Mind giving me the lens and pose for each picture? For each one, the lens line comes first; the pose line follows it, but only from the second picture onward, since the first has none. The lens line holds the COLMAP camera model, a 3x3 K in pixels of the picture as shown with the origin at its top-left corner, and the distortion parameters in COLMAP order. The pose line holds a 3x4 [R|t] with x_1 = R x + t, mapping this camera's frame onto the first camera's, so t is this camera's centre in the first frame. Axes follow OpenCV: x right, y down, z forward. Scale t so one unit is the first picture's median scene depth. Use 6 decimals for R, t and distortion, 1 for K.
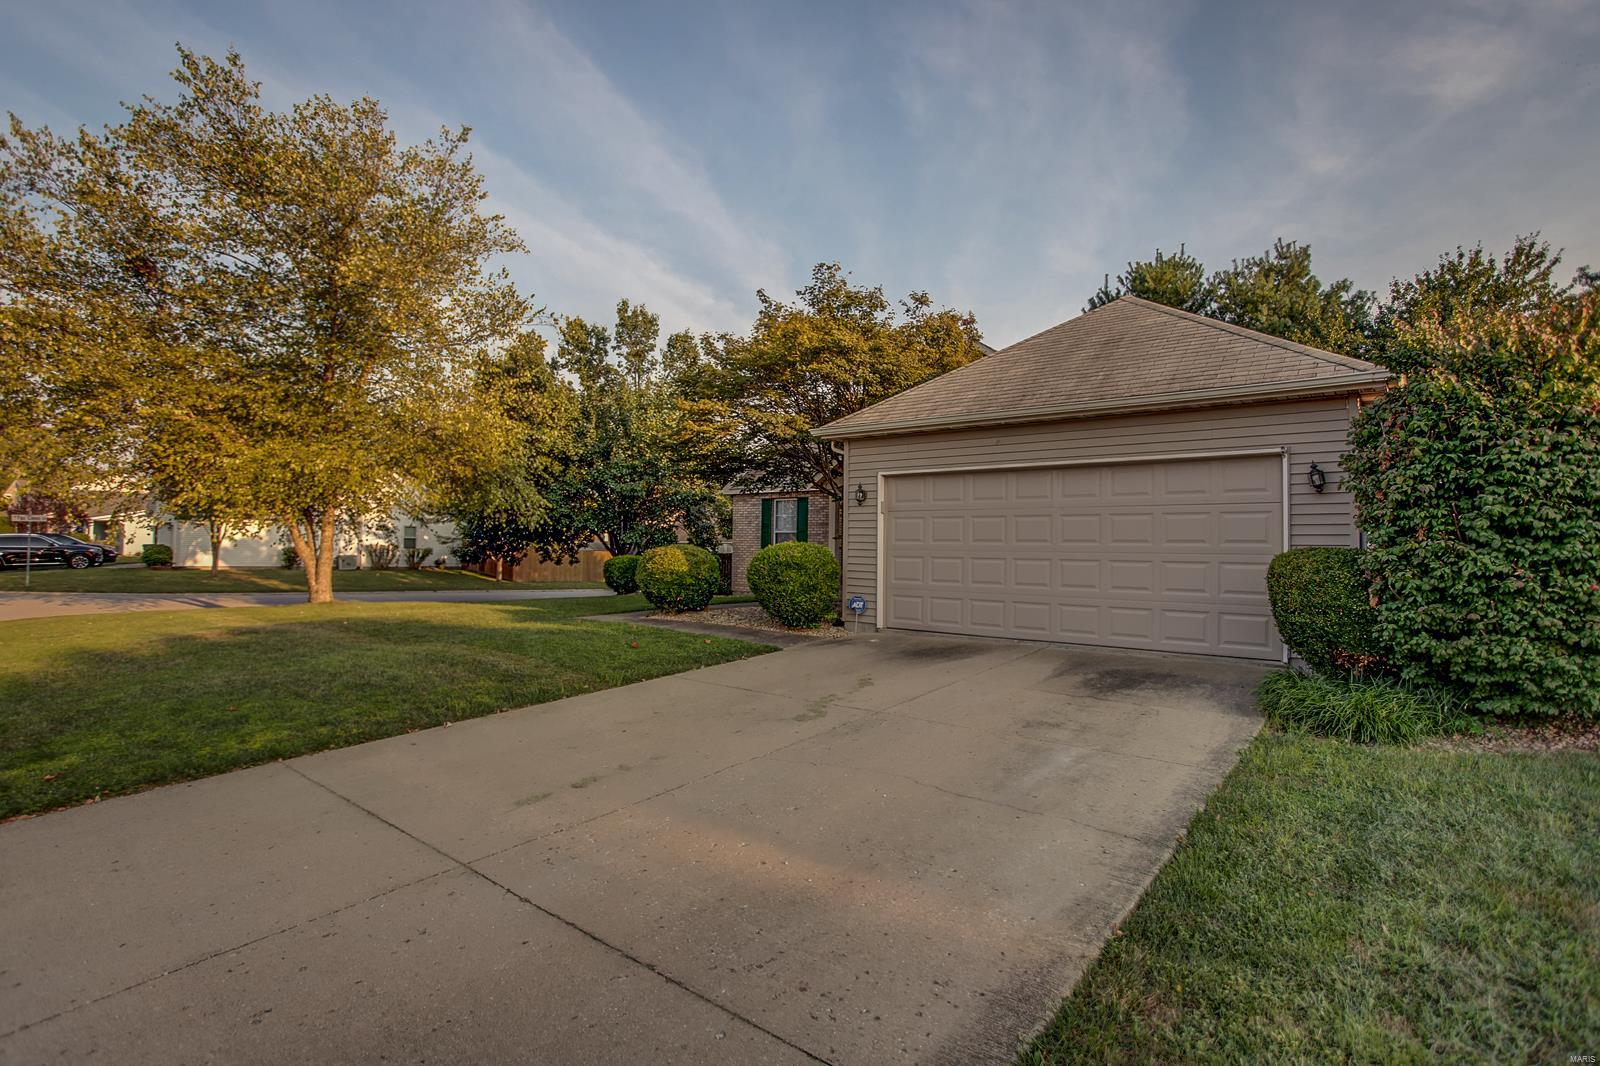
lens RADIAL K [[800.5, 0, 795.6], [0, 800.5, 482.8], [0, 0, 1]] dist [-0.047203, 0.015296]
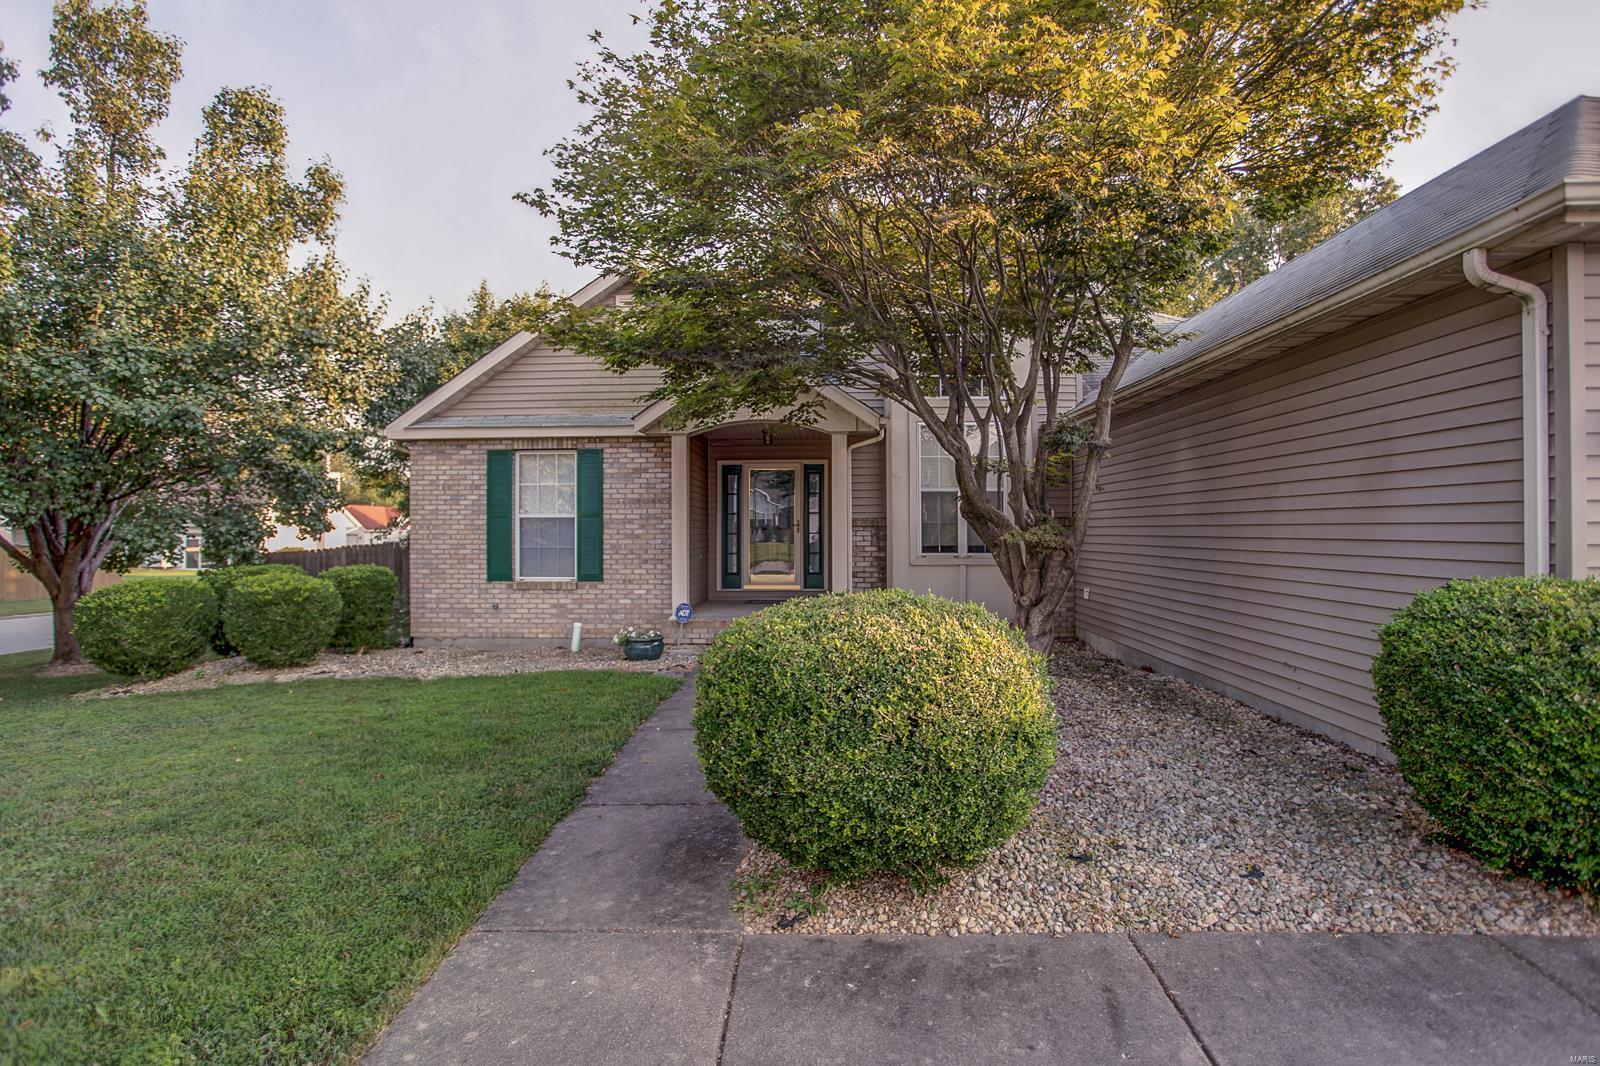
lens RADIAL K [[800.5, 0, 795.6], [0, 800.5, 482.8], [0, 0, 1]] dist [-0.047203, 0.015296]
pose [[0.786469, 0.009534, 0.617556, -0.342205], [-0.031259, 0.999214, 0.024383, 0.040063], [-0.616838, -0.038480, 0.786149, 0.870479]]
